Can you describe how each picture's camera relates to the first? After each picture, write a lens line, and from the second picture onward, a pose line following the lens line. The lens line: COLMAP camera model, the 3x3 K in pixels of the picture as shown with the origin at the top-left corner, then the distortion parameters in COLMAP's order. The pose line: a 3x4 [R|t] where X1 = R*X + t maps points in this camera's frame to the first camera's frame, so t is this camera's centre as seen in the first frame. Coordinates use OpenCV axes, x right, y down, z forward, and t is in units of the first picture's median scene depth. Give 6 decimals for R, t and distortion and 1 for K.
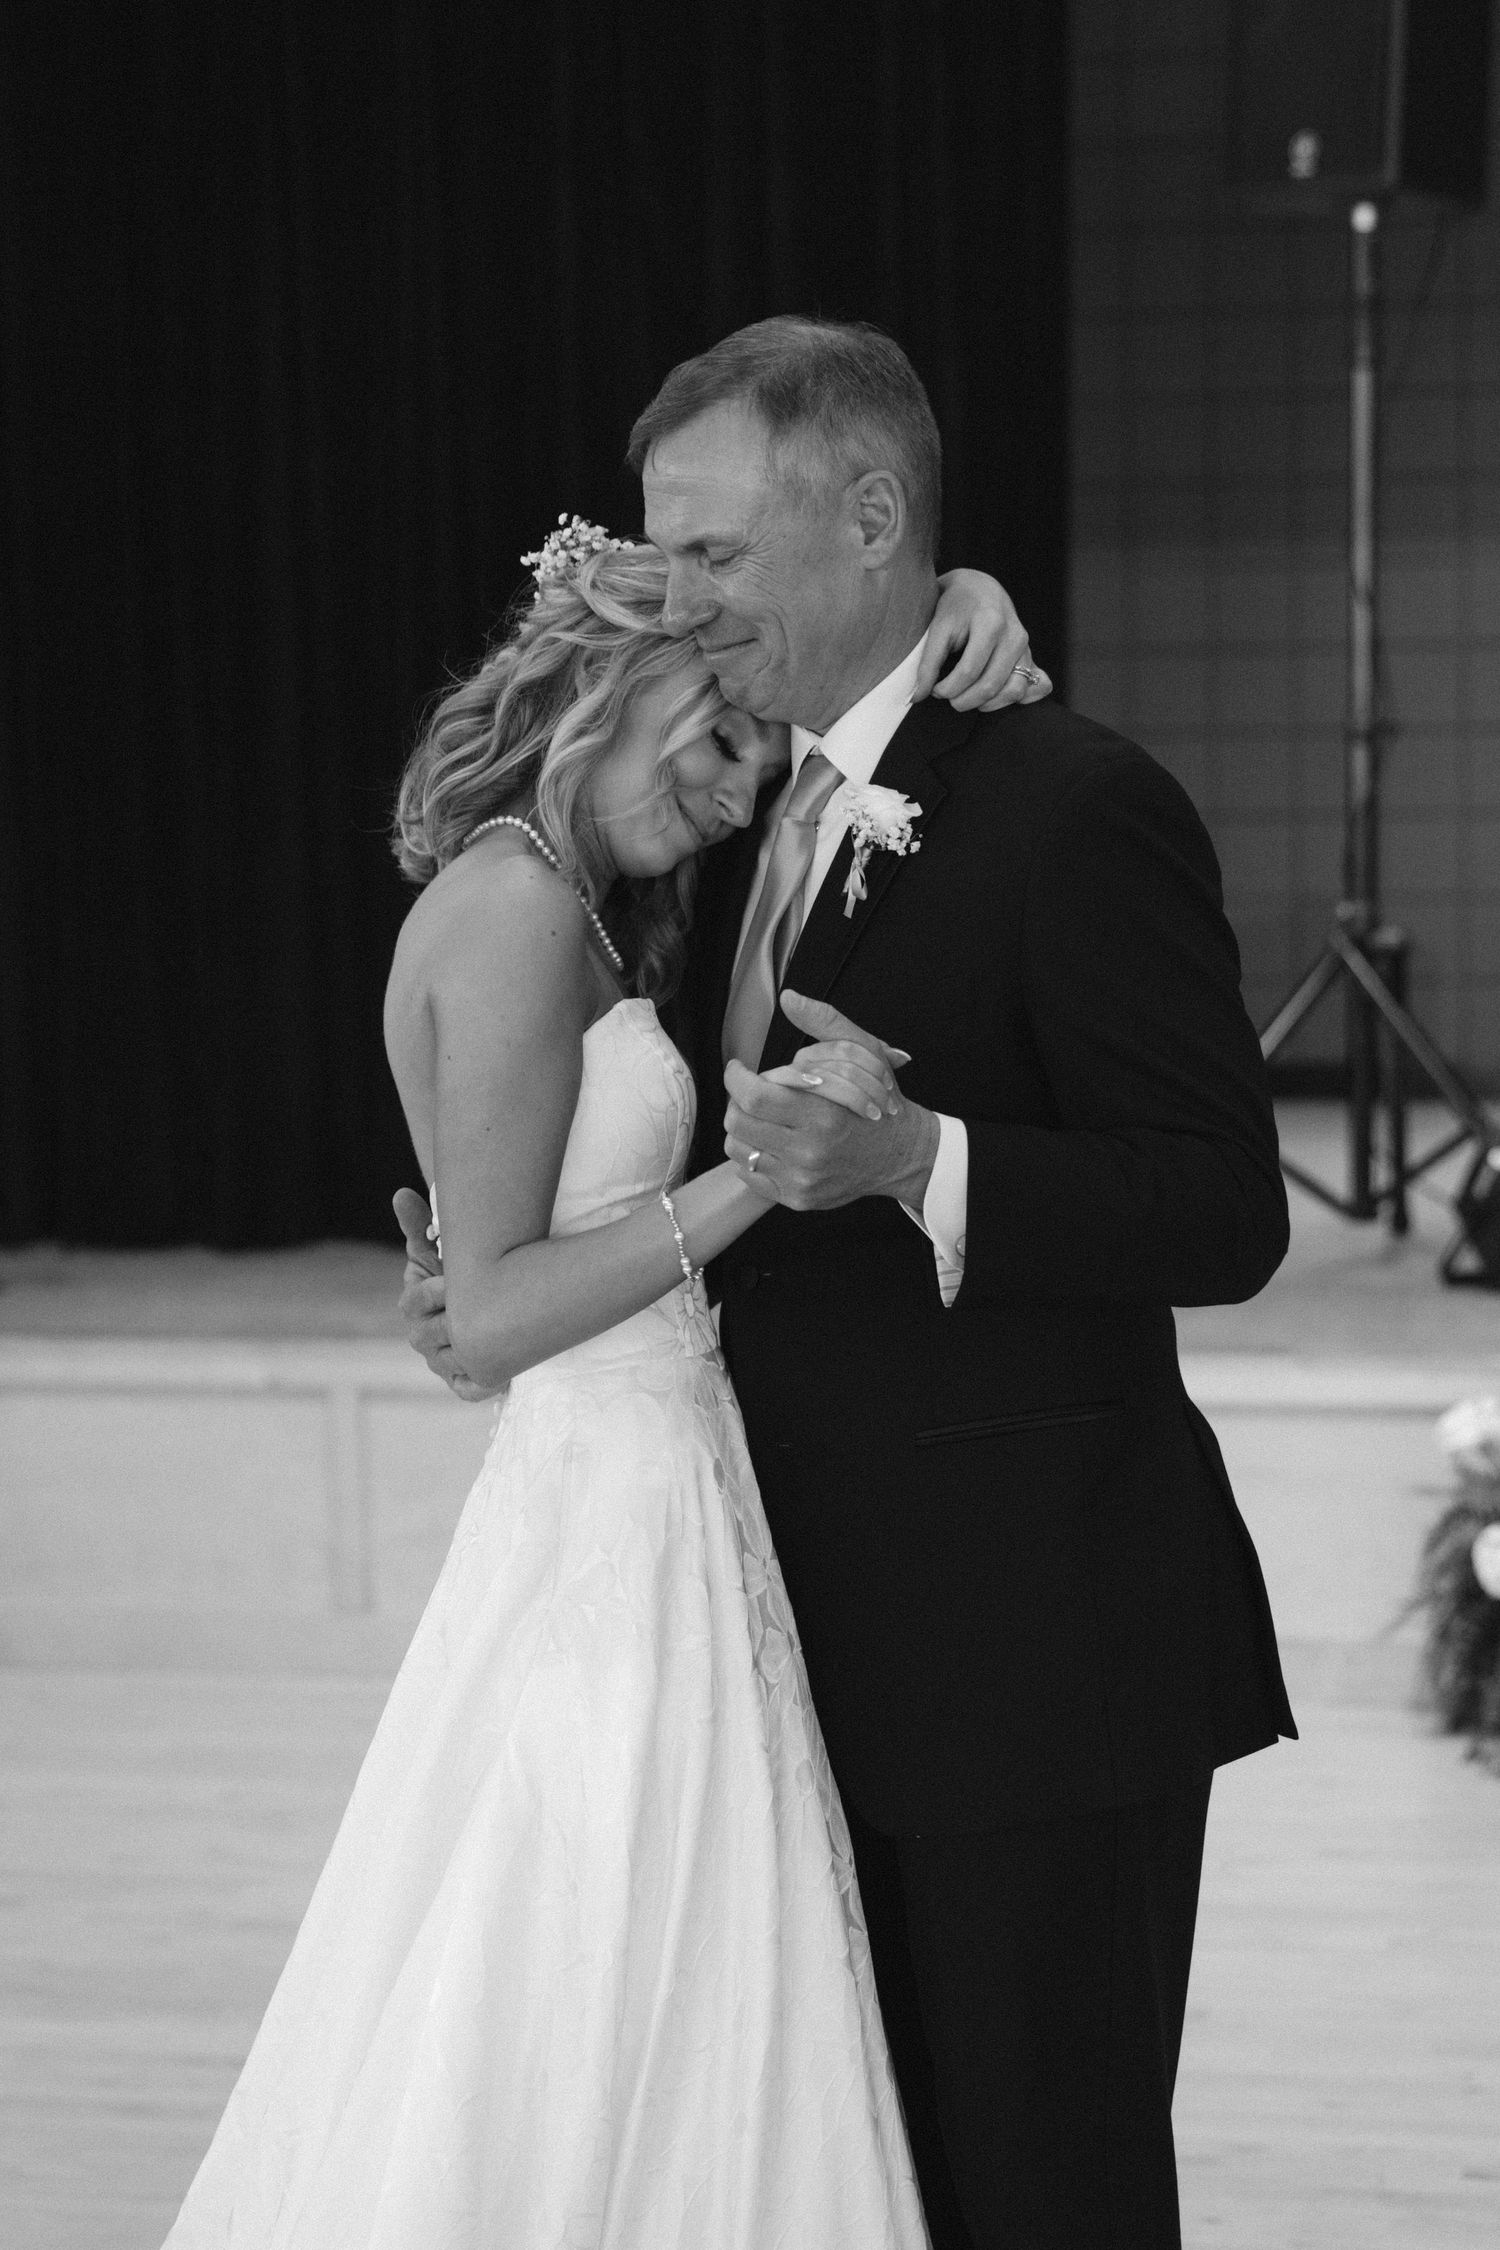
lens RADIAL K [[5031.7, 0, 674.0], [0, 5031.7, 1273.7], [0, 0, 1]] dist [-0.058327, -0.335199]
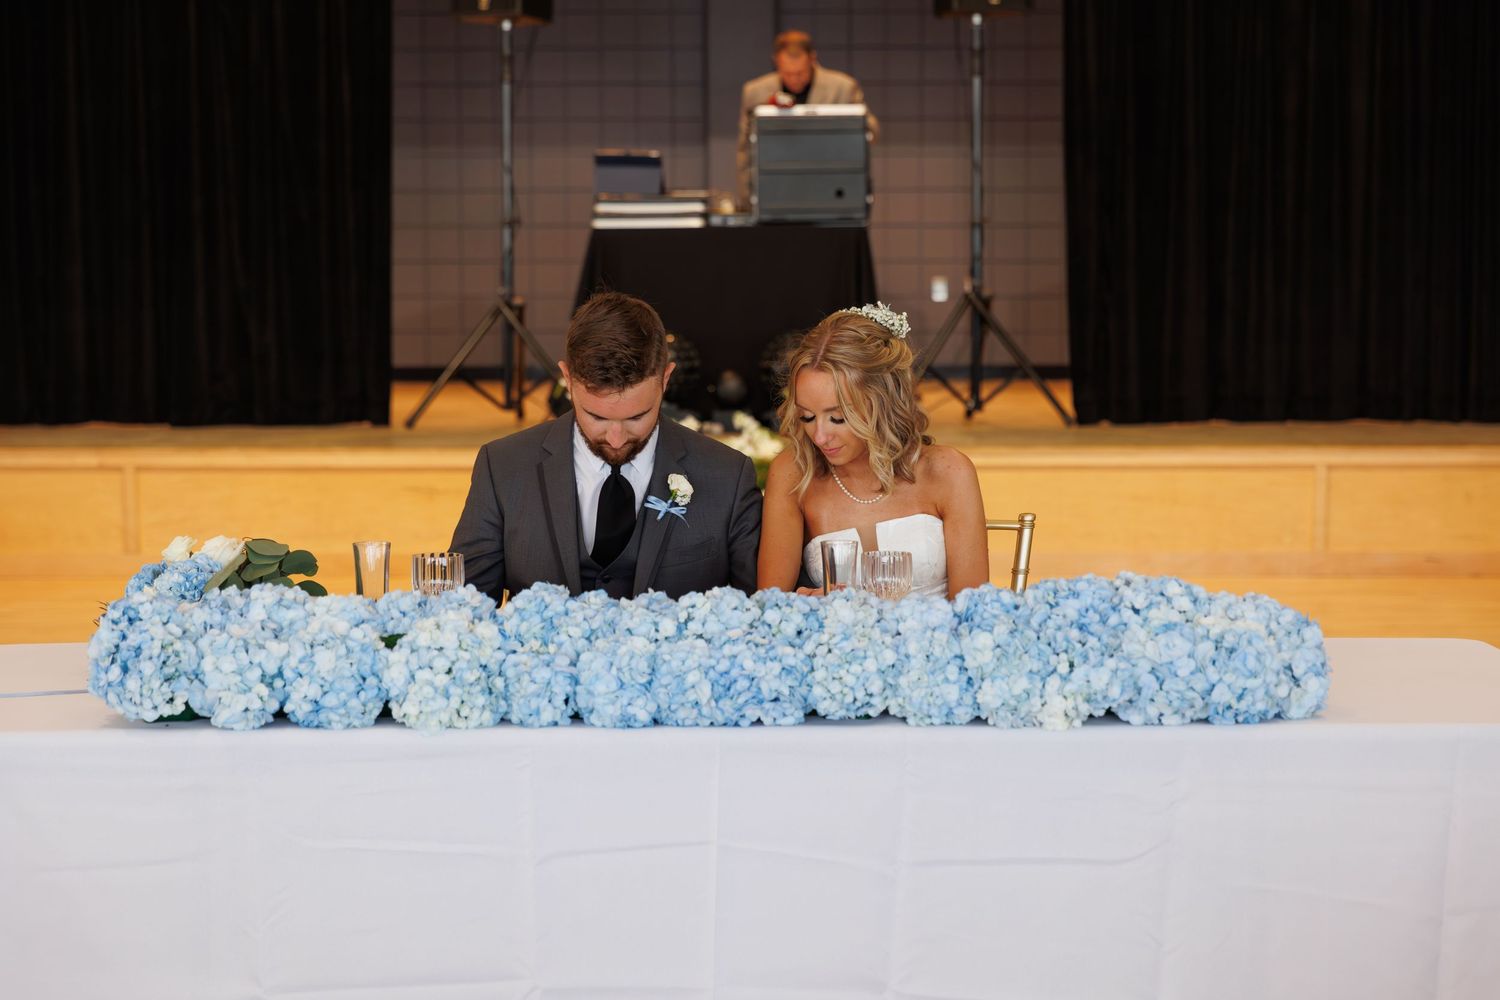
lens RADIAL K [[3006.4, 0, 750.0], [0, 3006.4, 500.0], [0, 0, 1]] dist [0.036468, -0.011580]
pose [[0.977022, -0.009090, 0.212945, -0.078588], [0.009956, 0.999946, -0.002993, 0.045115], [-0.212906, 0.005044, 0.977060, -0.588360]]
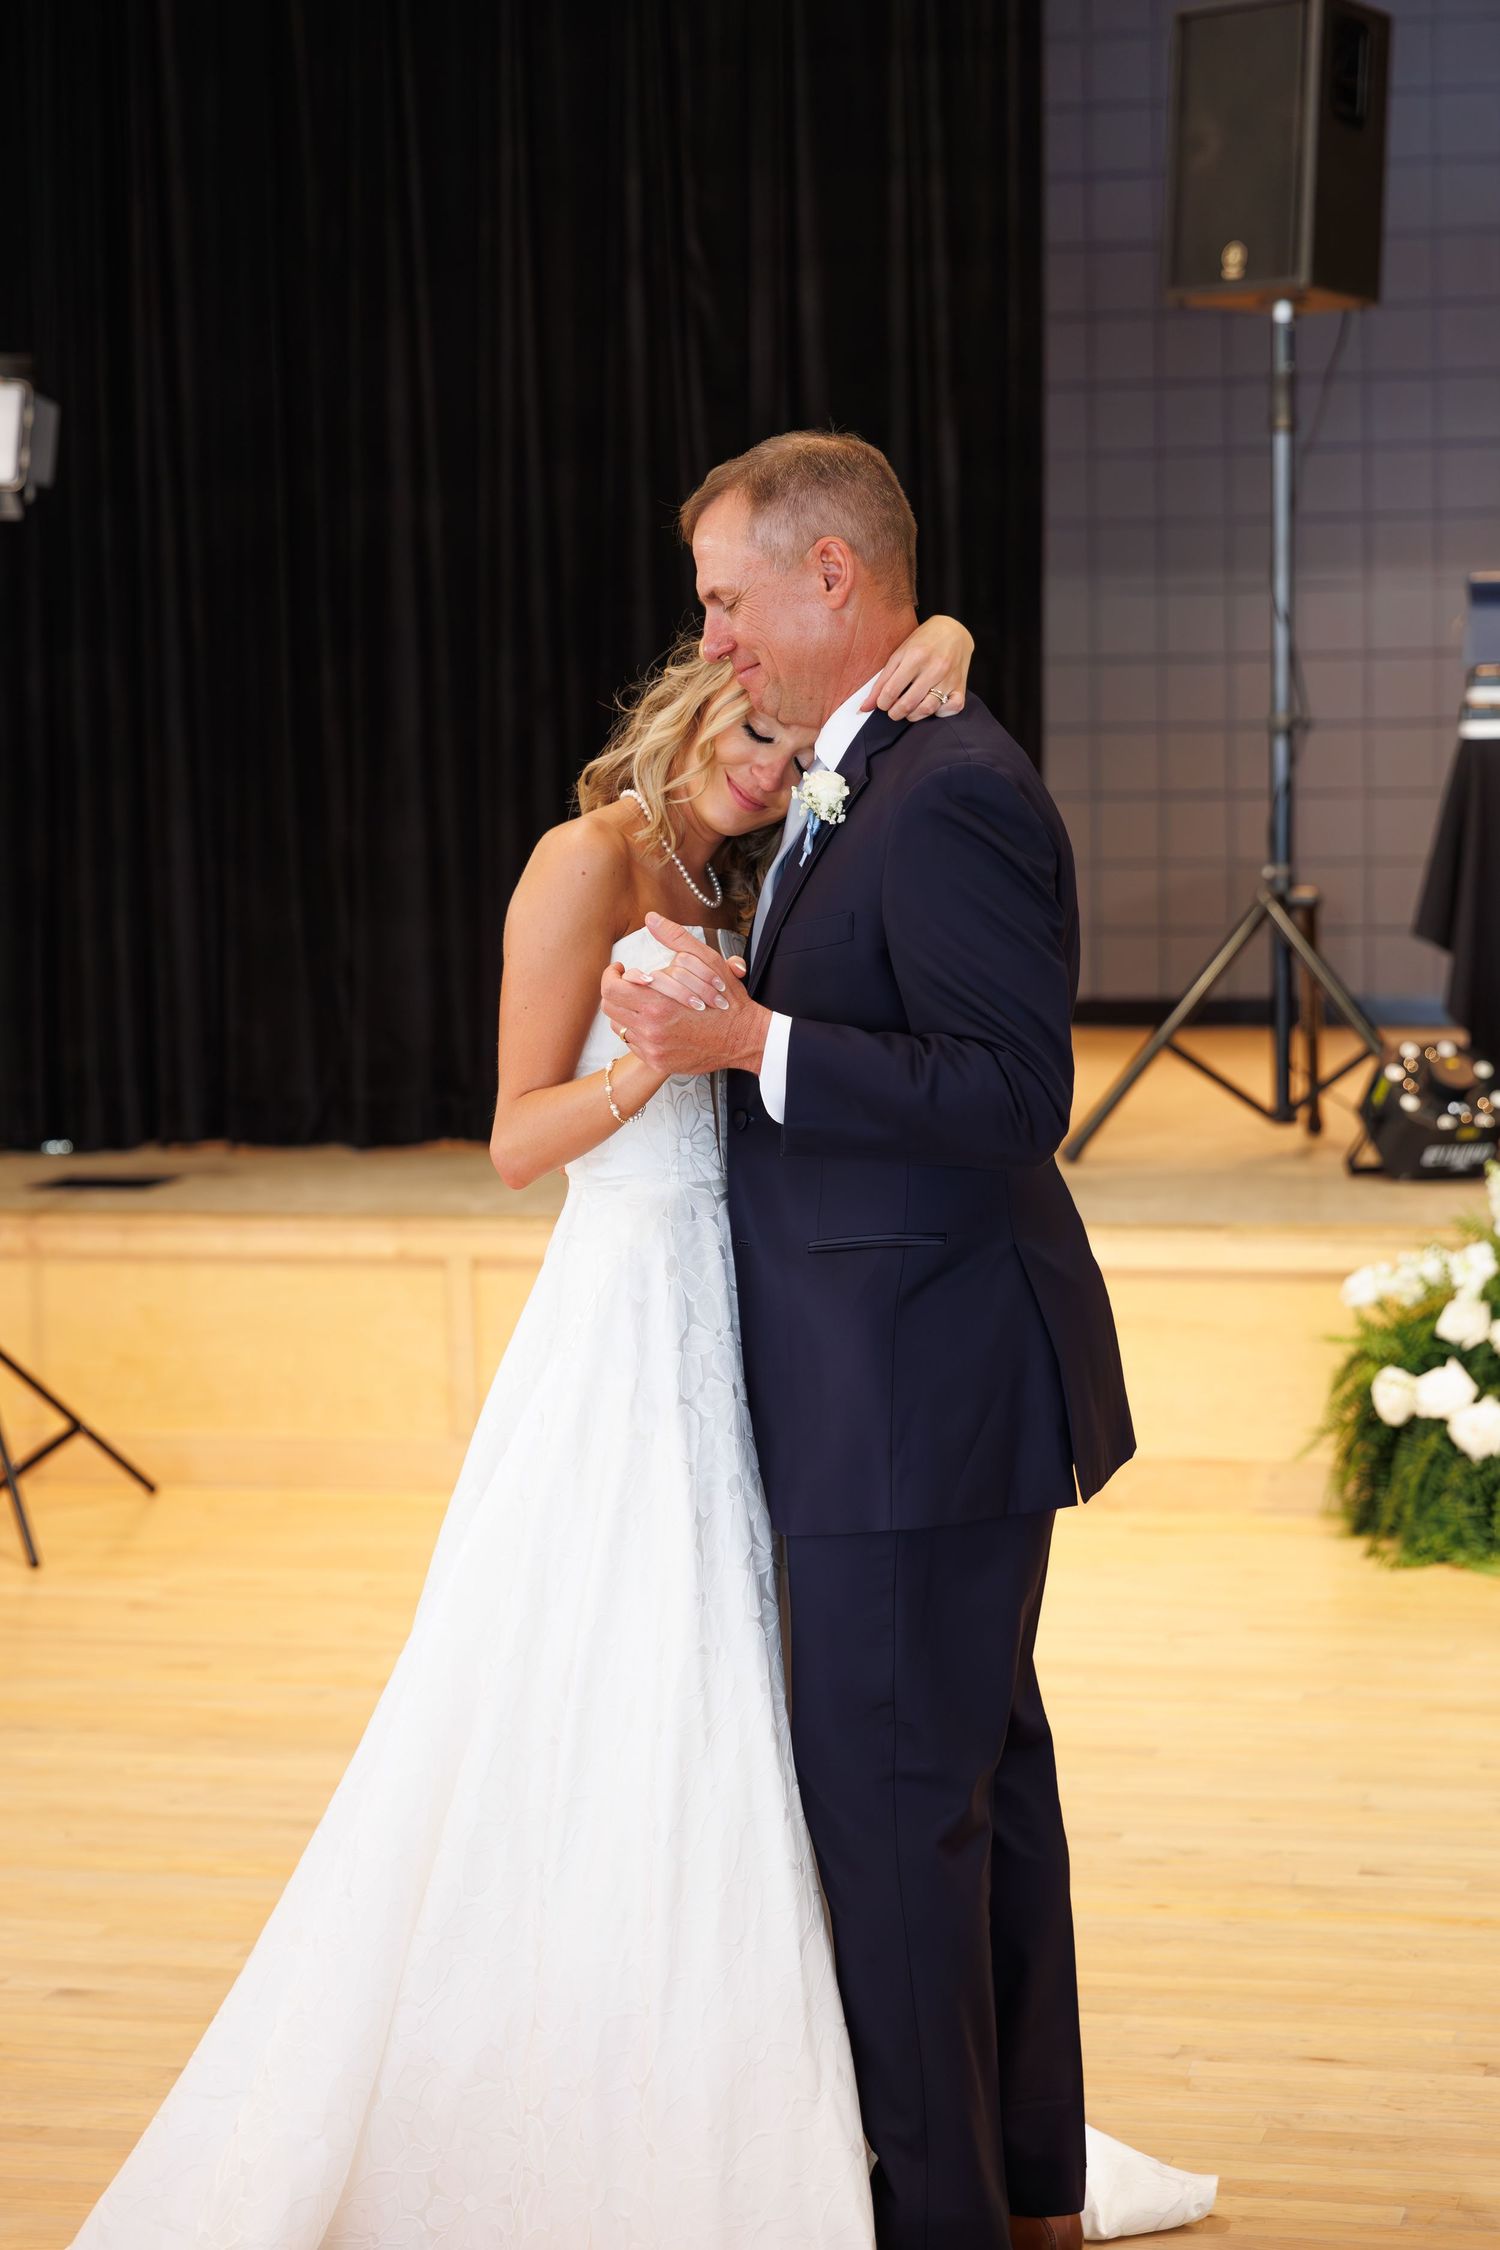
lens RADIAL K [[4352.8, 0, 750.0], [0, 4352.8, 1125.0], [0, 0, 1]] dist [-0.145866, -0.042325]
pose [[0.999935, -0.000441, 0.011428, -0.006050], [0.000606, 0.999896, -0.014410, 0.005219], [-0.011421, 0.014416, 0.999831, -0.064449]]
